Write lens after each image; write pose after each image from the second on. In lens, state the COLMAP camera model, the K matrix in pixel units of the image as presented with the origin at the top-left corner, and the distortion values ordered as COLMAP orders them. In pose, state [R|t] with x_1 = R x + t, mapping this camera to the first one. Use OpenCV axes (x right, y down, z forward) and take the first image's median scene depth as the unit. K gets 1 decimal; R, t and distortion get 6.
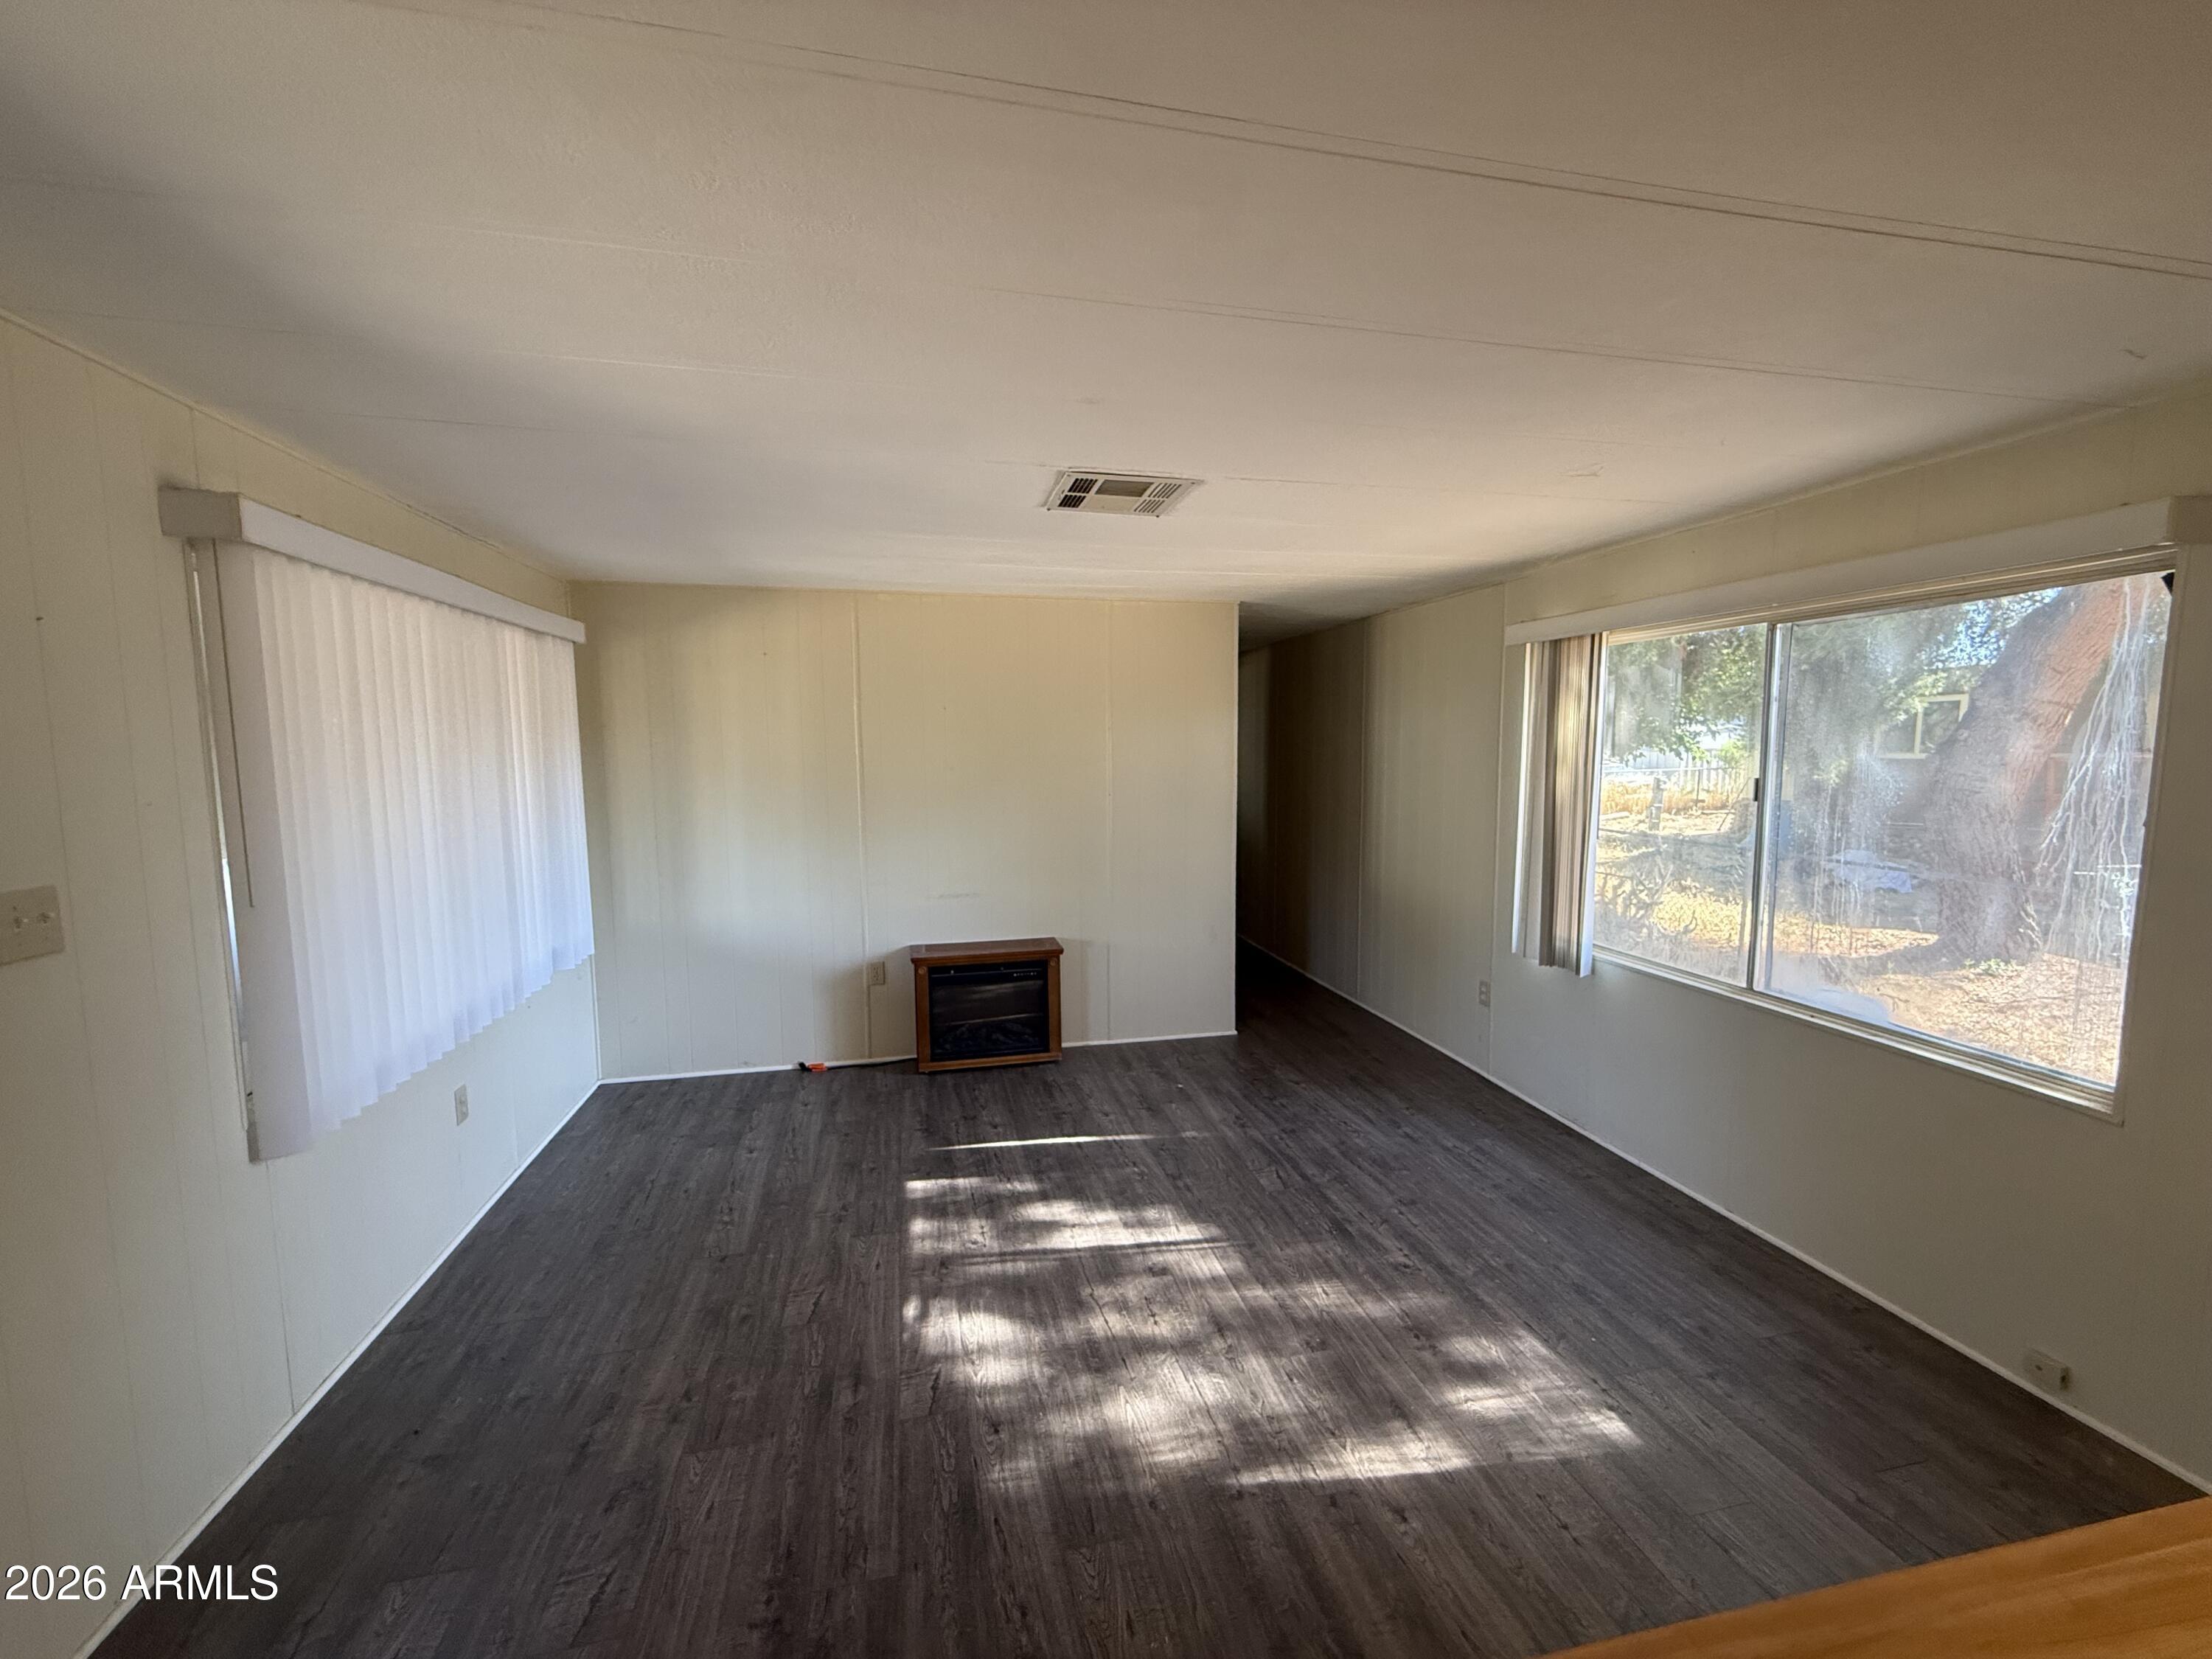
lens RADIAL K [[875.4, 0, 1099.5], [0, 875.4, 829.0], [0, 0, 1]] dist [-0.006220, 0.000818]
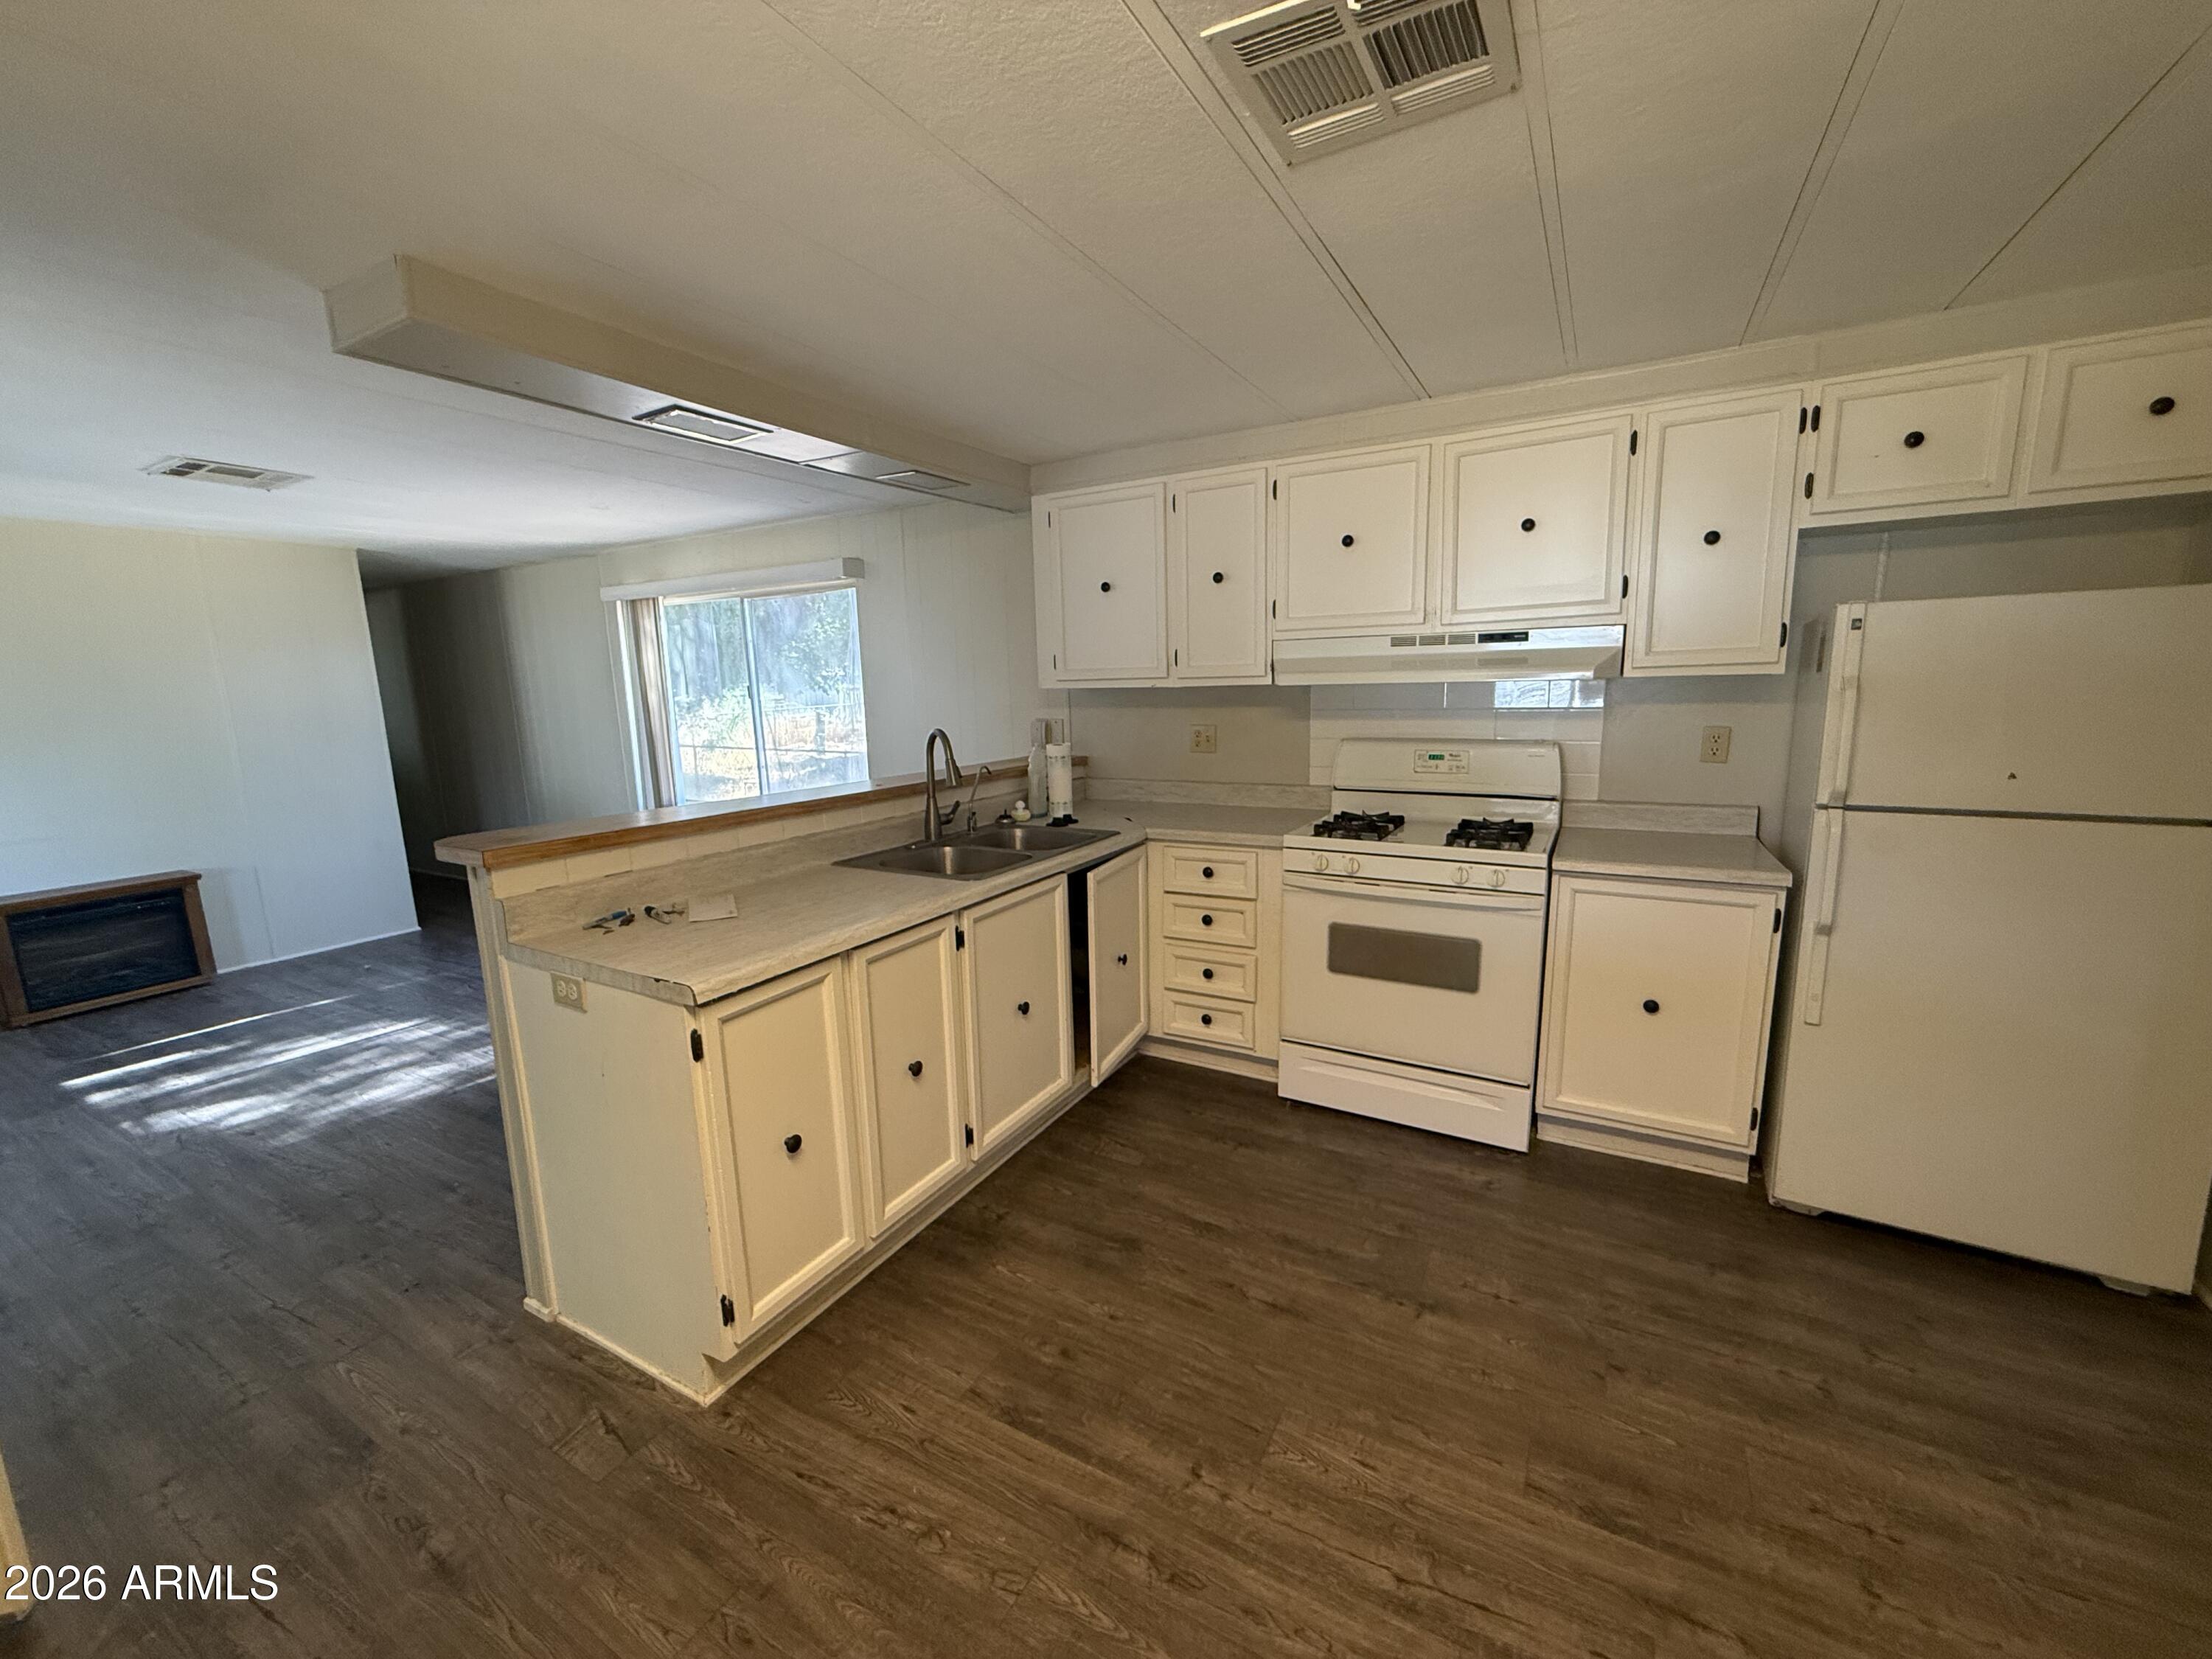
lens RADIAL K [[875.4, 0, 1105.4], [0, 875.4, 833.6], [0, 0, 1]] dist [-0.006220, 0.000818]
pose [[0.661927, -0.141464, 0.736098, -0.120122], [0.095572, 0.989942, 0.104306, 0.119243], [-0.743450, 0.001308, 0.668790, -0.709156]]
